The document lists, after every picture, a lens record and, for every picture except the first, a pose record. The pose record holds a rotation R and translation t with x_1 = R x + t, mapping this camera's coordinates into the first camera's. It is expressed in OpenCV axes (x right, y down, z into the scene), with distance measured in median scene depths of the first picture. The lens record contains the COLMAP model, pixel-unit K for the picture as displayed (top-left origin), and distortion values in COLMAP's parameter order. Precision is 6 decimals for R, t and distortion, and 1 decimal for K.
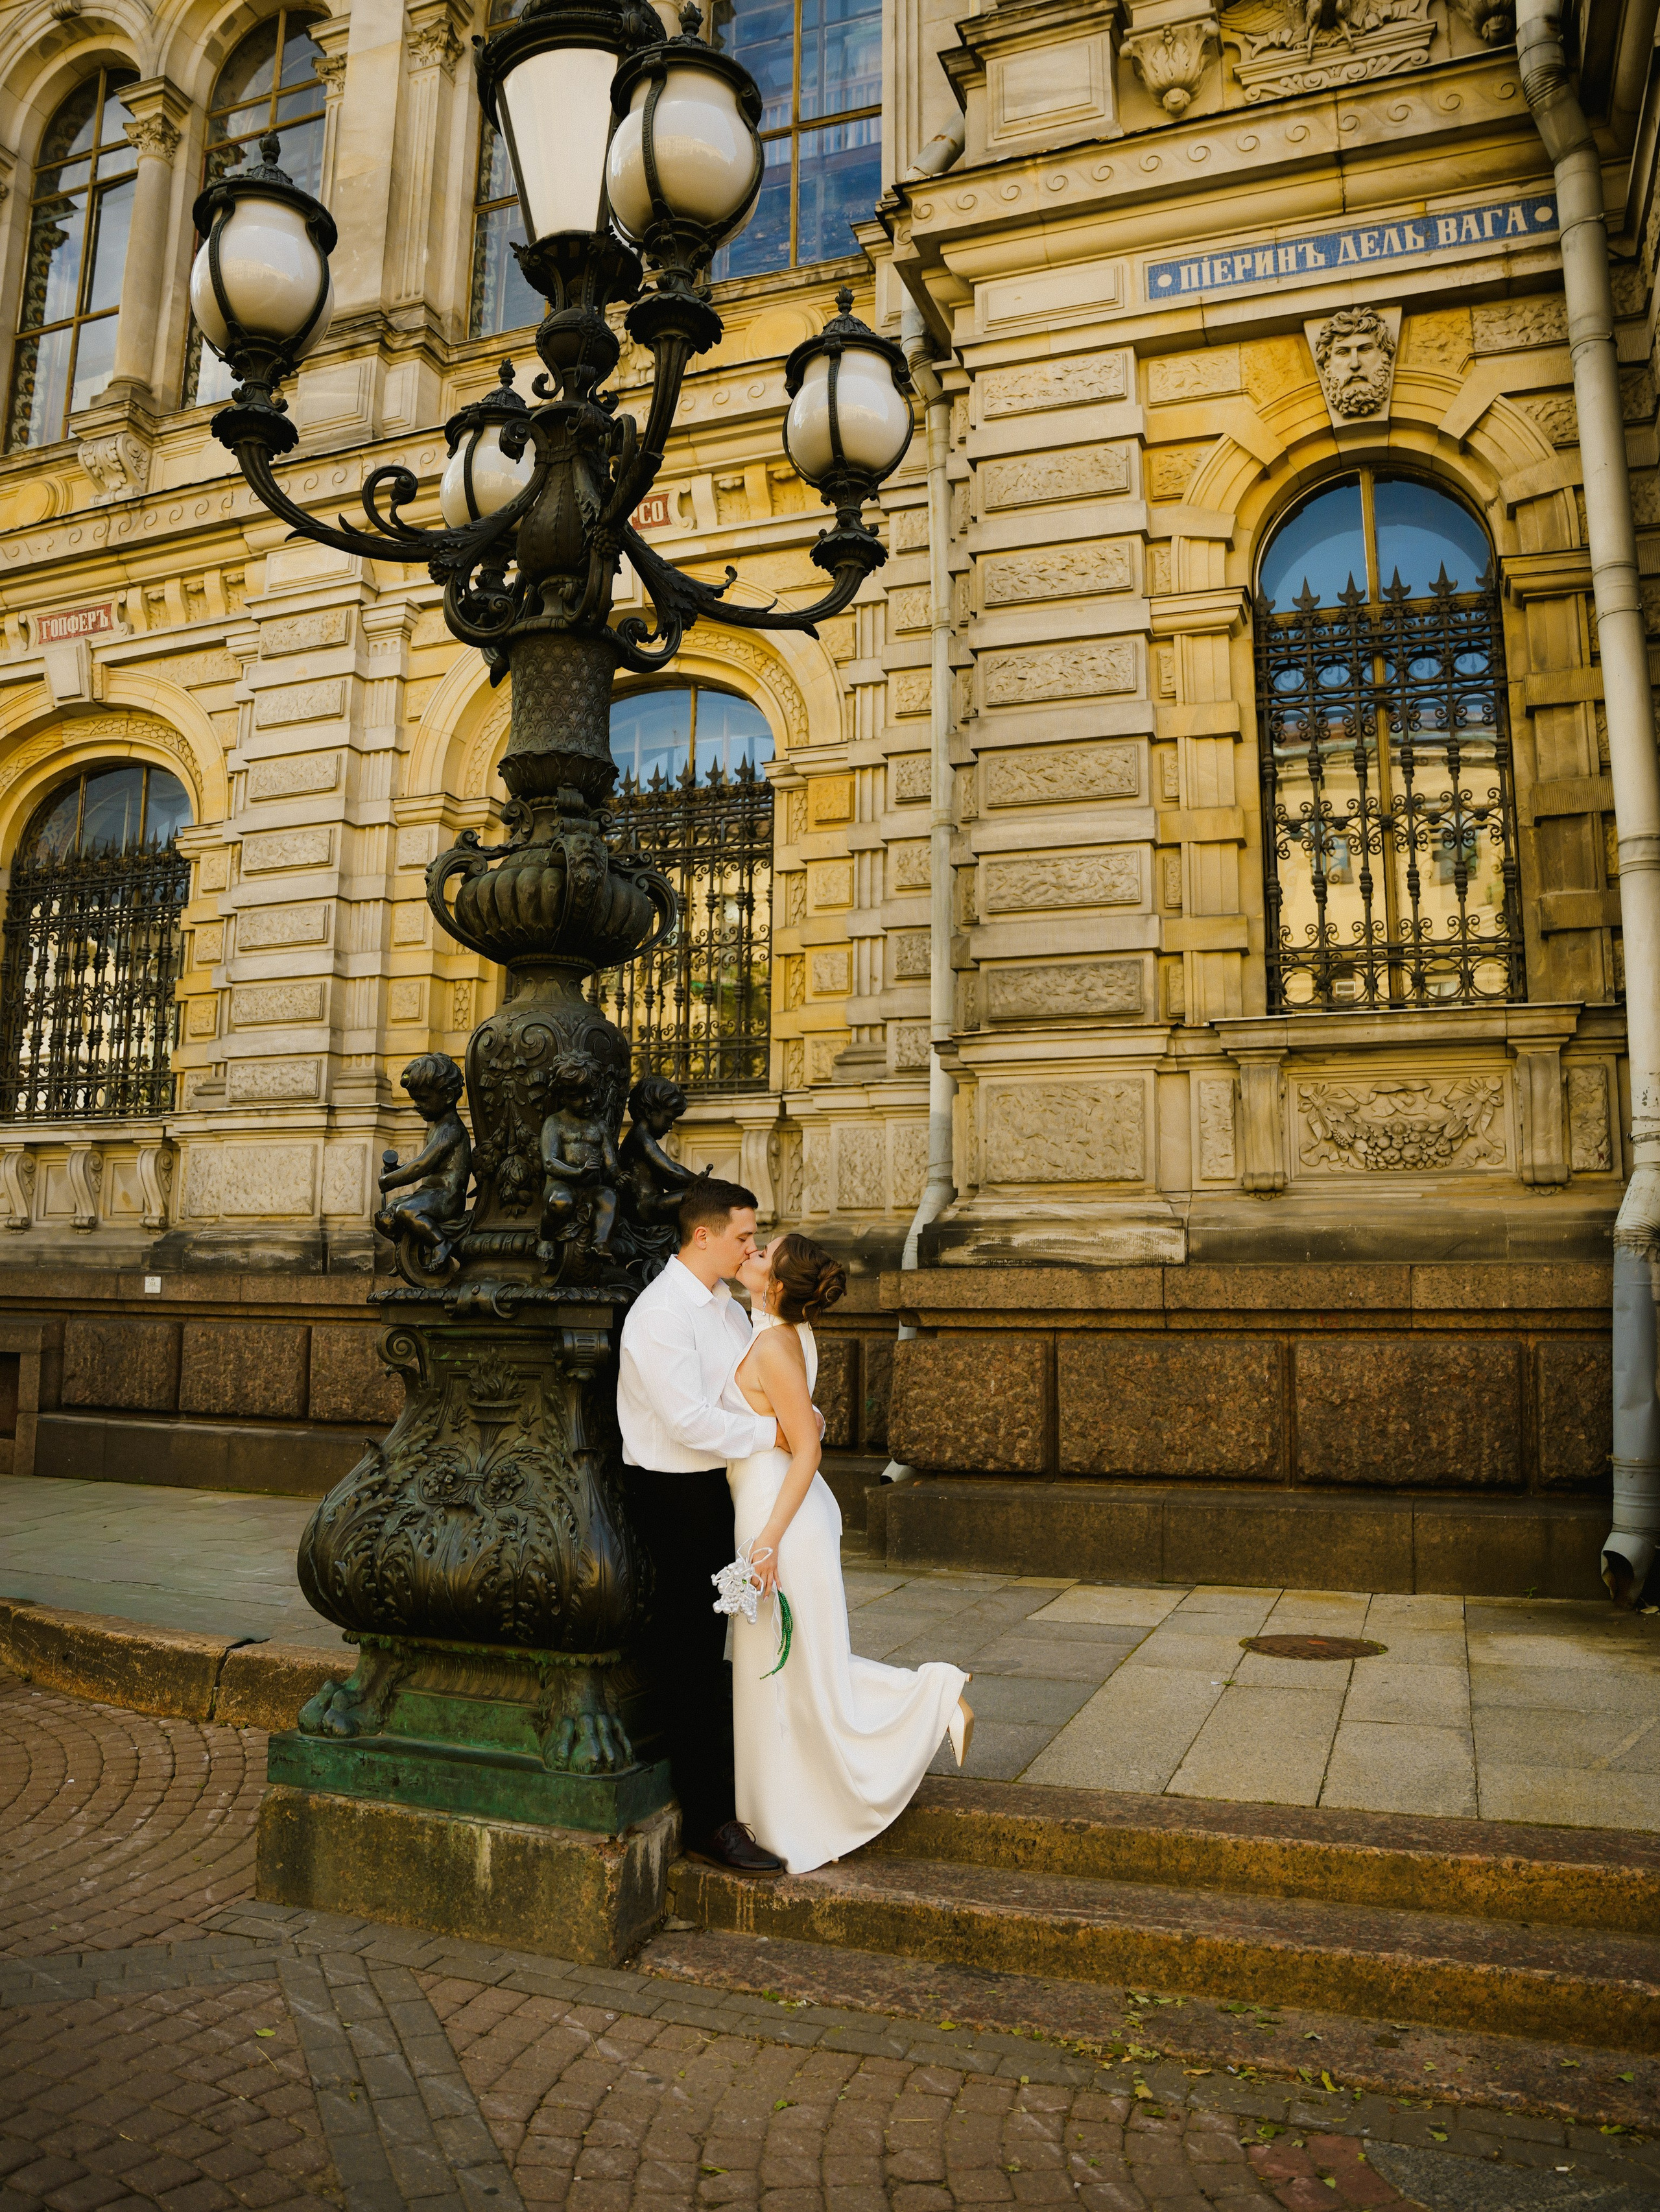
lens RADIAL K [[1924.4, 0, 833.2], [0, 1924.4, 1096.1], [0, 0, 1]] dist [-0.183489, 0.134335]
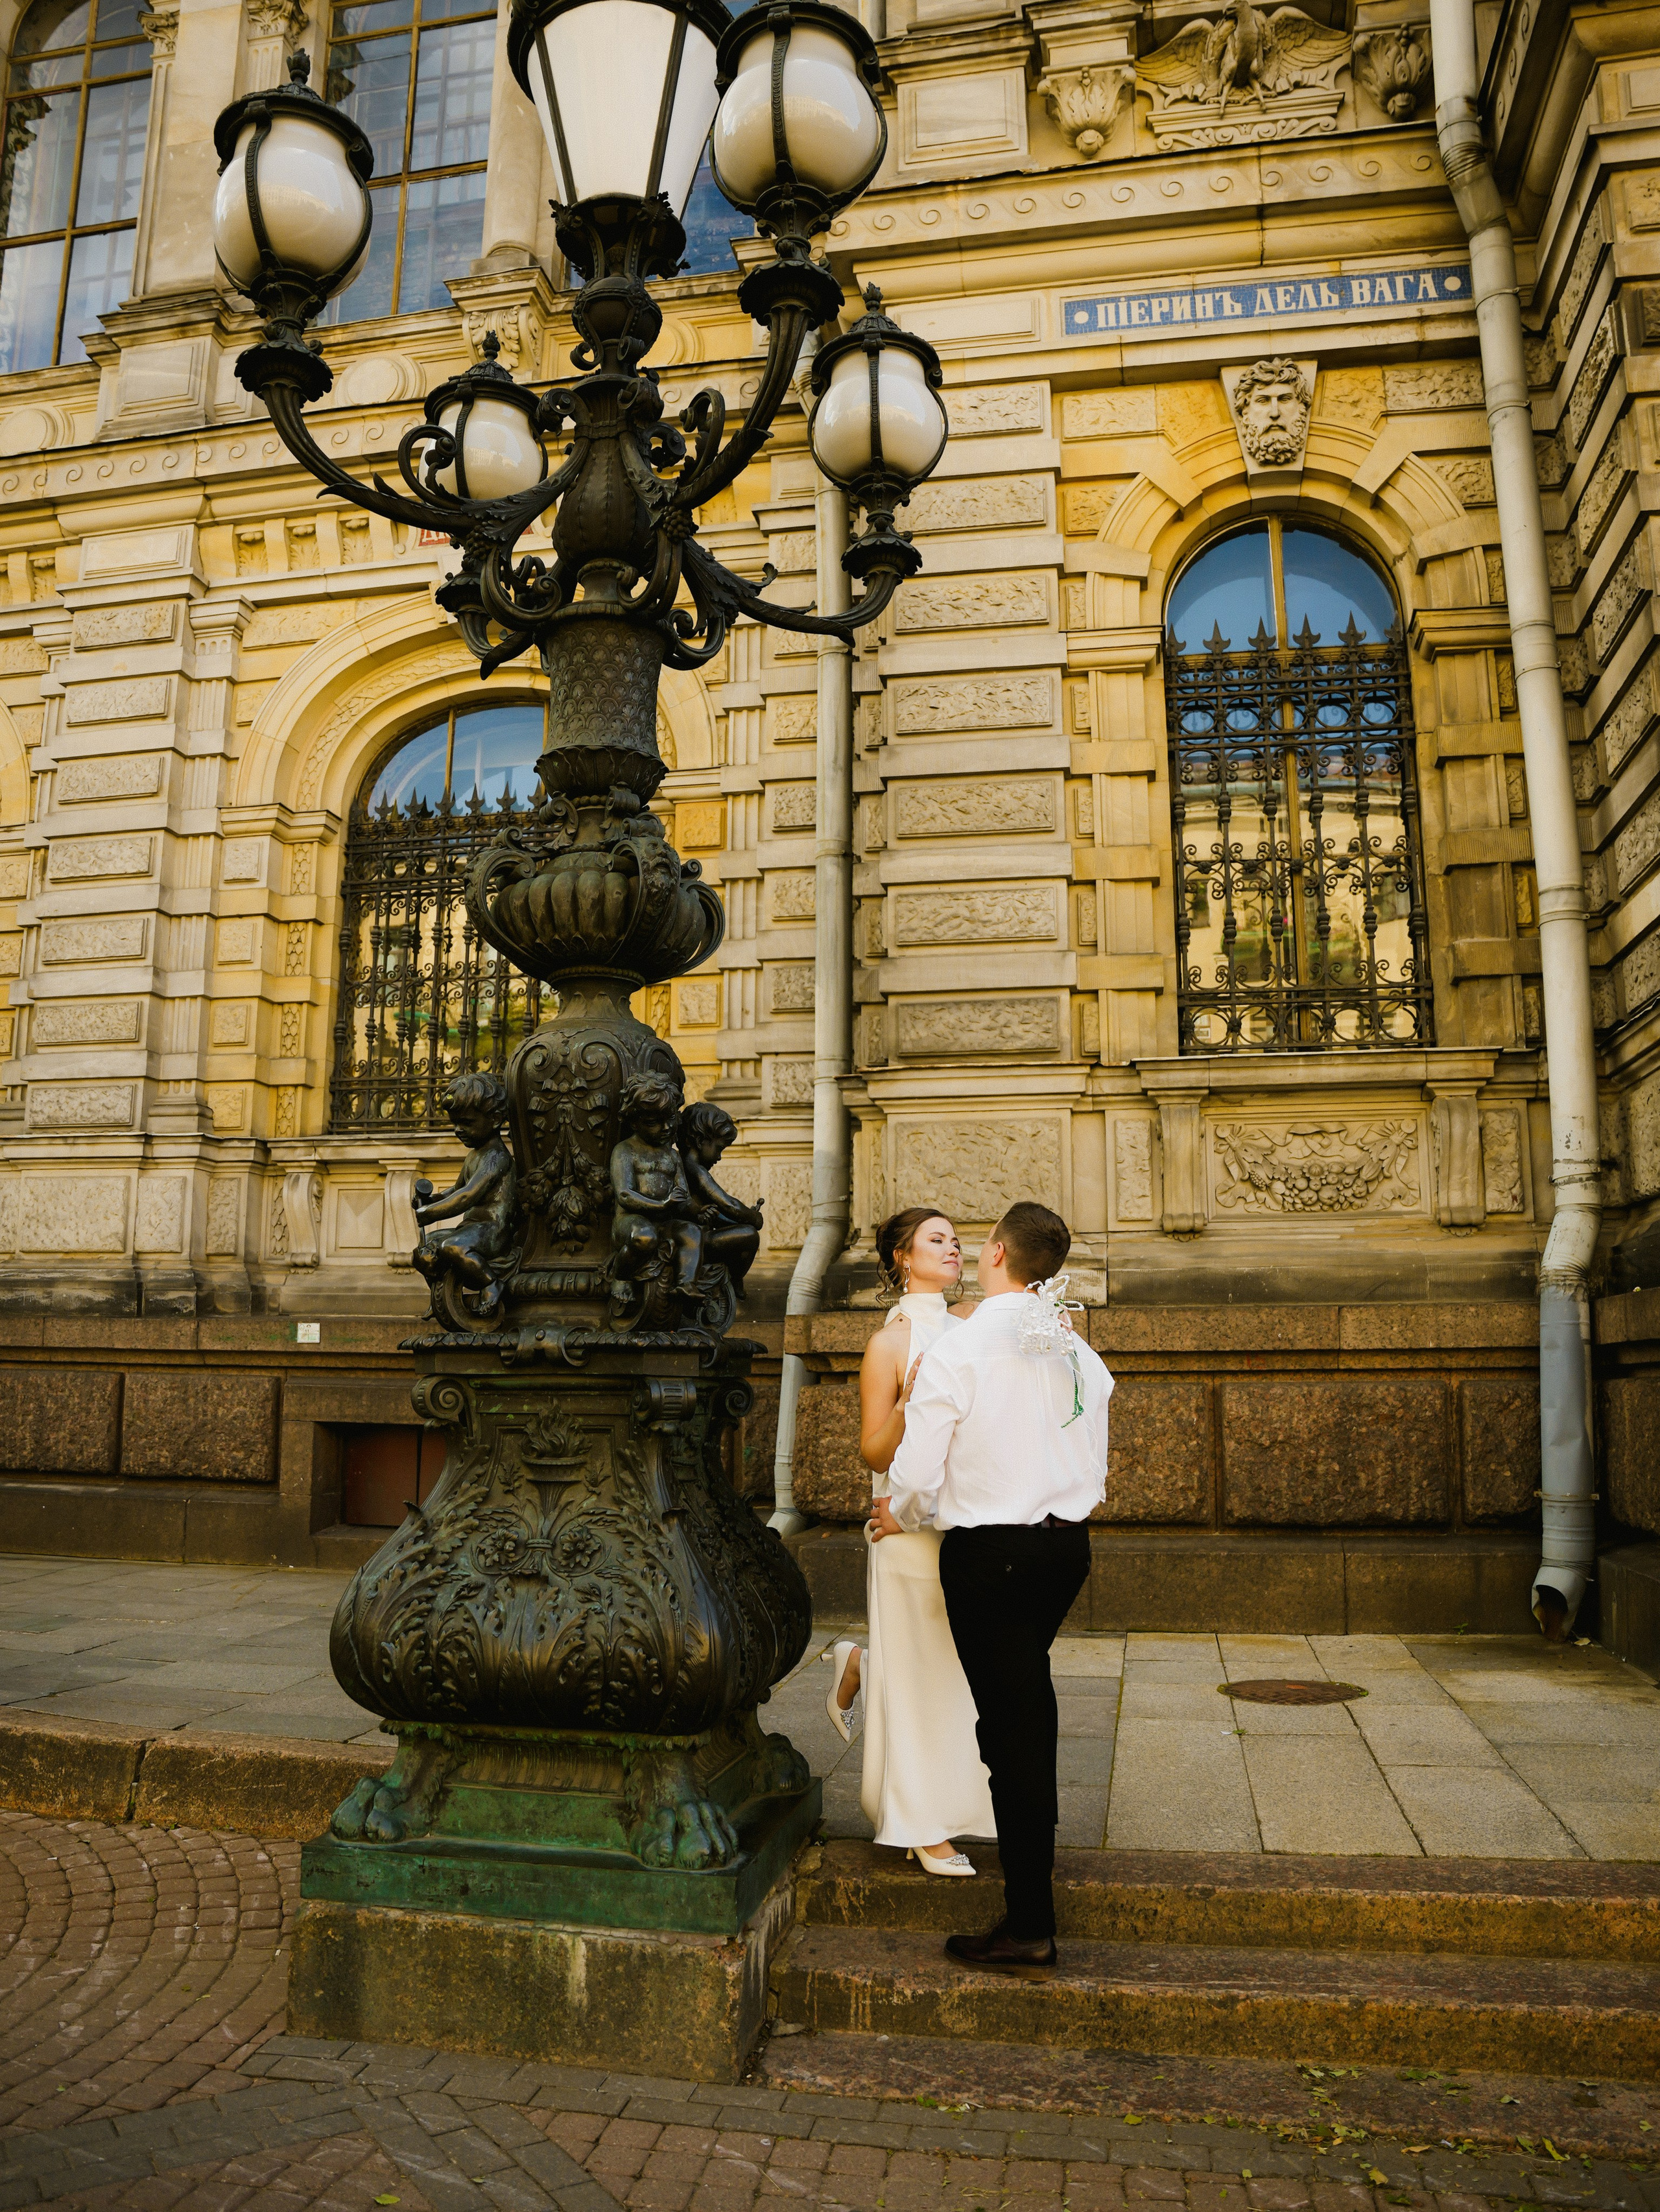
lens RADIAL K [[1924.4, 0, 870.5], [0, 1924.4, 1084.8], [0, 0, 1]] dist [-0.183489, 0.134335]
pose [[0.982930, 0.017713, 0.183127, -0.123643], [-0.012493, 0.999483, -0.029618, 0.005026], [-0.183557, 0.026825, 0.982643, 0.050996]]
